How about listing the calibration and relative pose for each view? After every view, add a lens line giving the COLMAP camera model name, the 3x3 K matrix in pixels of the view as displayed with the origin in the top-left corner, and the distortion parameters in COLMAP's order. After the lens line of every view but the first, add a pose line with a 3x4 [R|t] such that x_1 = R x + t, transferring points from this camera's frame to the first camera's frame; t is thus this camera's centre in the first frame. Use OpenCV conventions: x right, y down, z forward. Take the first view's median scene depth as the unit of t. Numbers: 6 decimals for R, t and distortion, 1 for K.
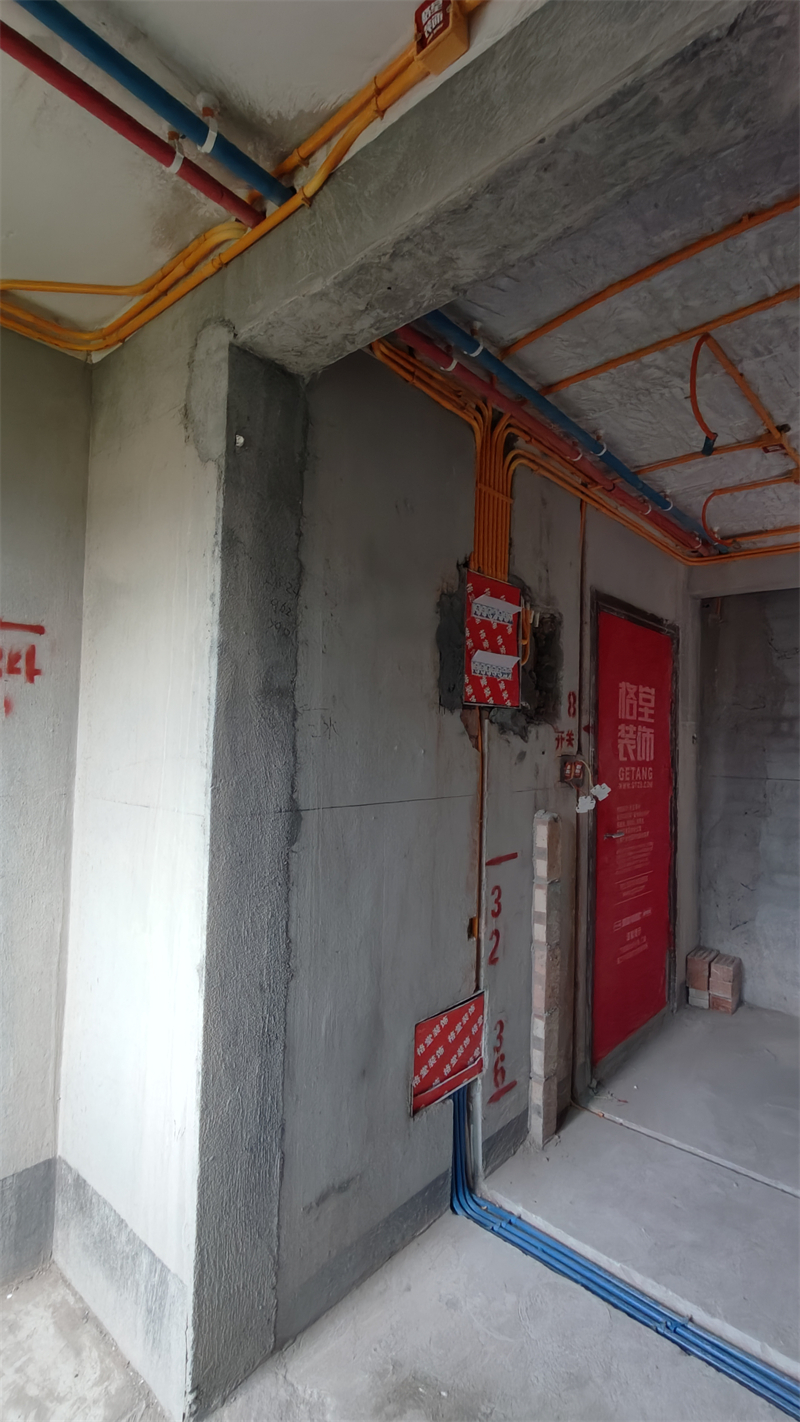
lens RADIAL K [[646.2, 0, 398.3], [0, 646.2, 708.7], [0, 0, 1]] dist [-0.000360, -0.000979]
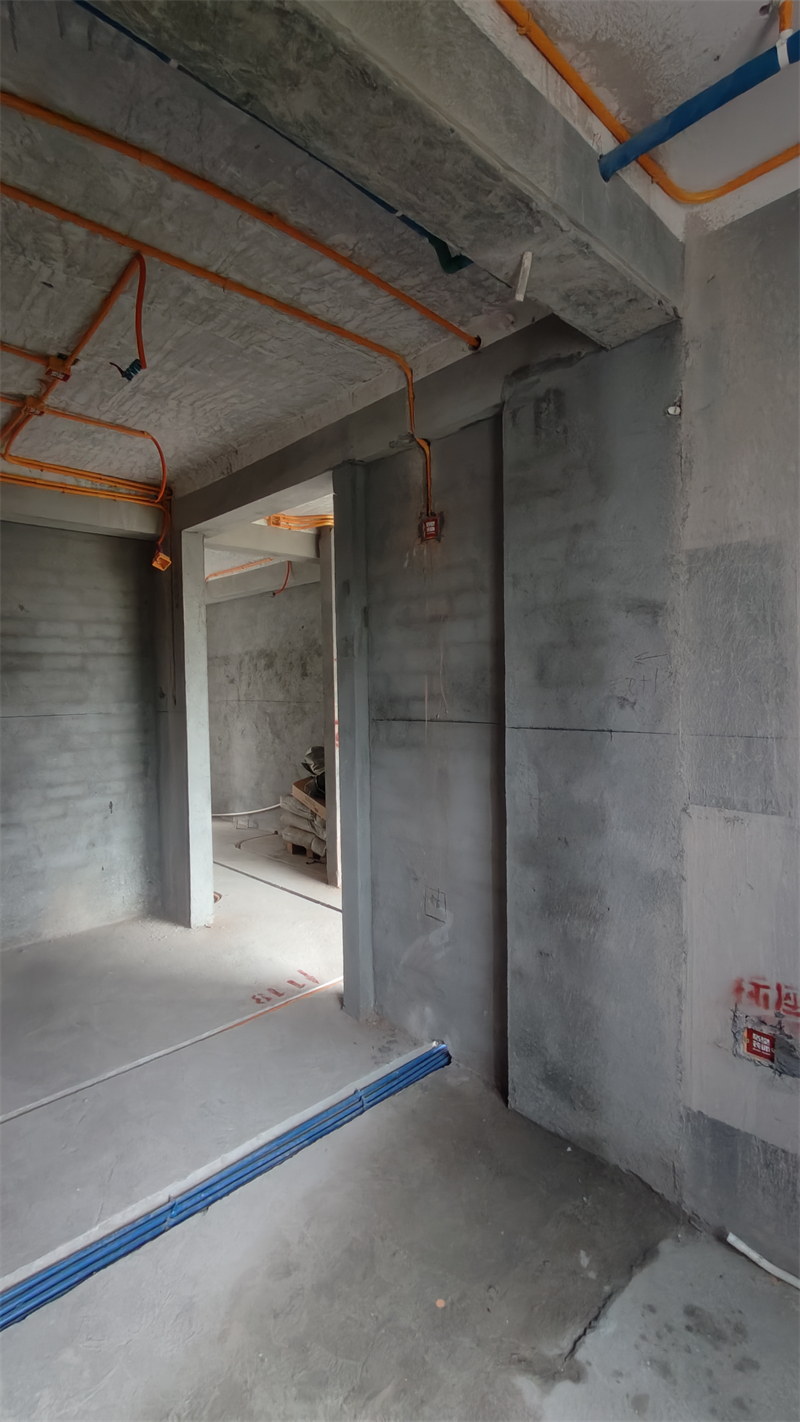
lens RADIAL K [[646.2, 0, 411.3], [0, 646.2, 709.5], [0, 0, 1]] dist [-0.000360, -0.000979]
pose [[0.088016, -0.062370, 0.994165, -0.606980], [-0.027336, 0.997511, 0.065000, 0.040324], [-0.995744, -0.032897, 0.086092, 0.583587]]
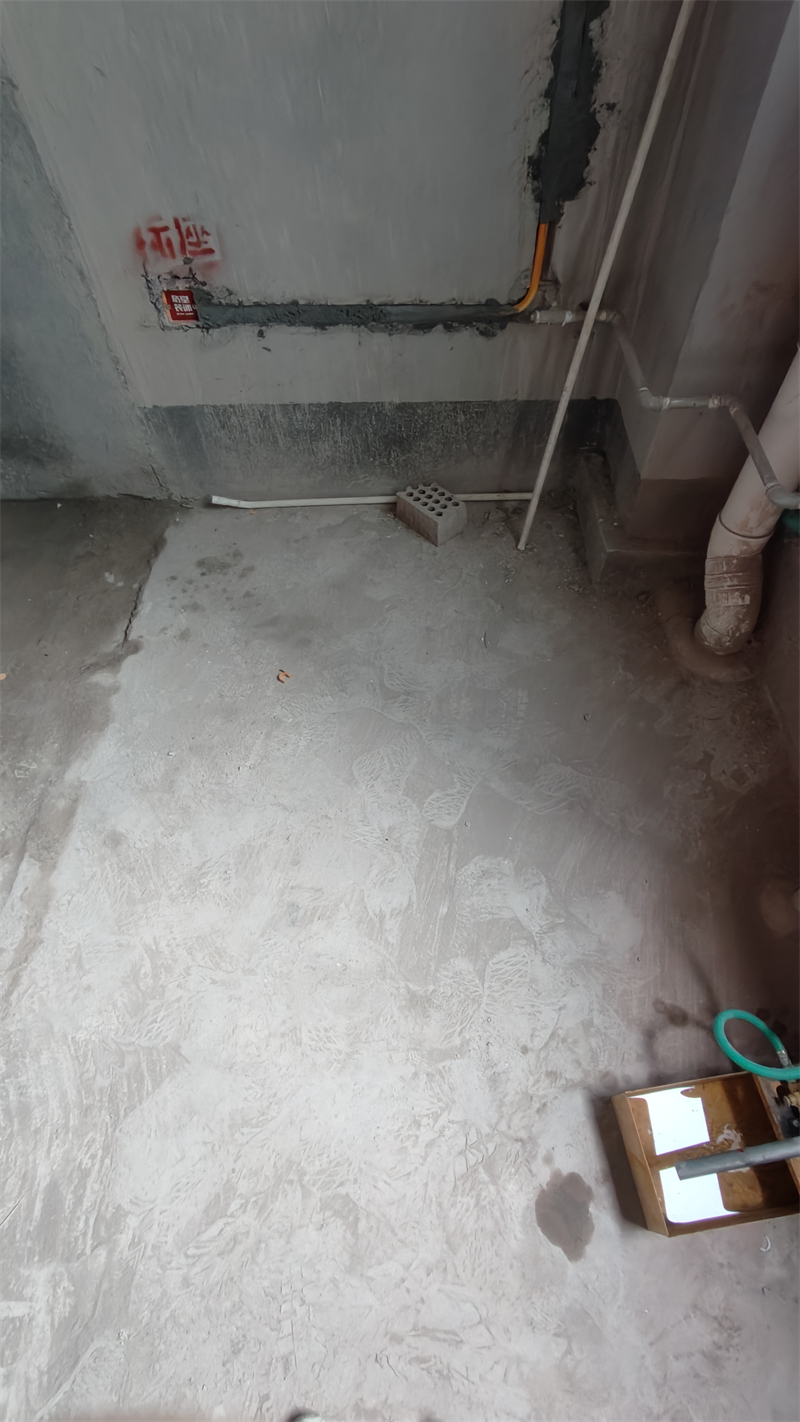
lens RADIAL K [[646.2, 0, 396.5], [0, 646.2, 706.1], [0, 0, 1]] dist [-0.000360, -0.000979]
pose [[-0.638633, -0.635208, 0.434348, -0.564773], [-0.015446, 0.574915, 0.818068, 0.174978], [-0.769356, 0.515736, -0.376971, 0.523759]]
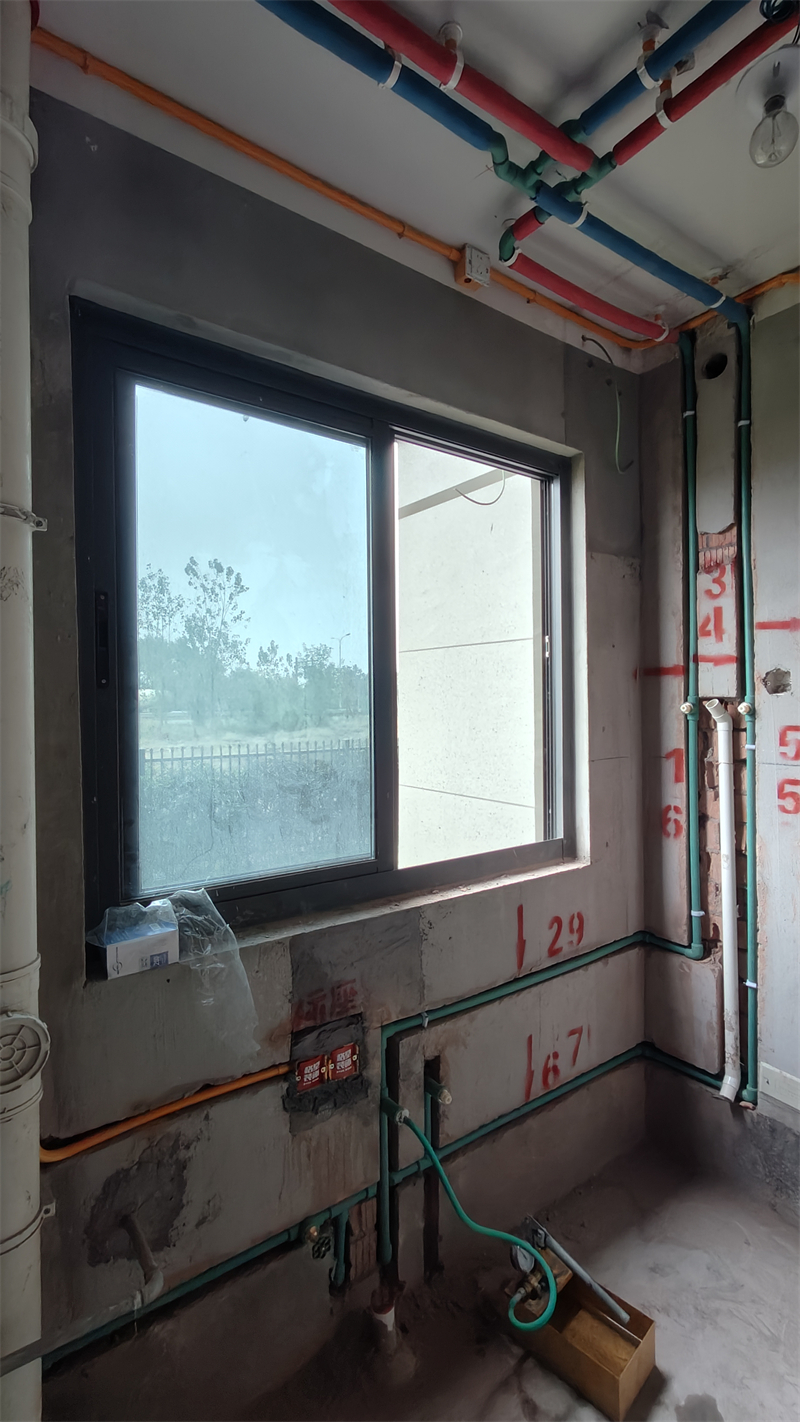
lens RADIAL K [[646.2, 0, 409.1], [0, 646.2, 712.0], [0, 0, 1]] dist [-0.000360, -0.000979]
pose [[-0.218848, -0.009651, -0.975711, 0.213097], [0.043865, 0.998843, -0.019719, 0.029282], [0.974772, -0.047115, -0.218172, 0.269957]]
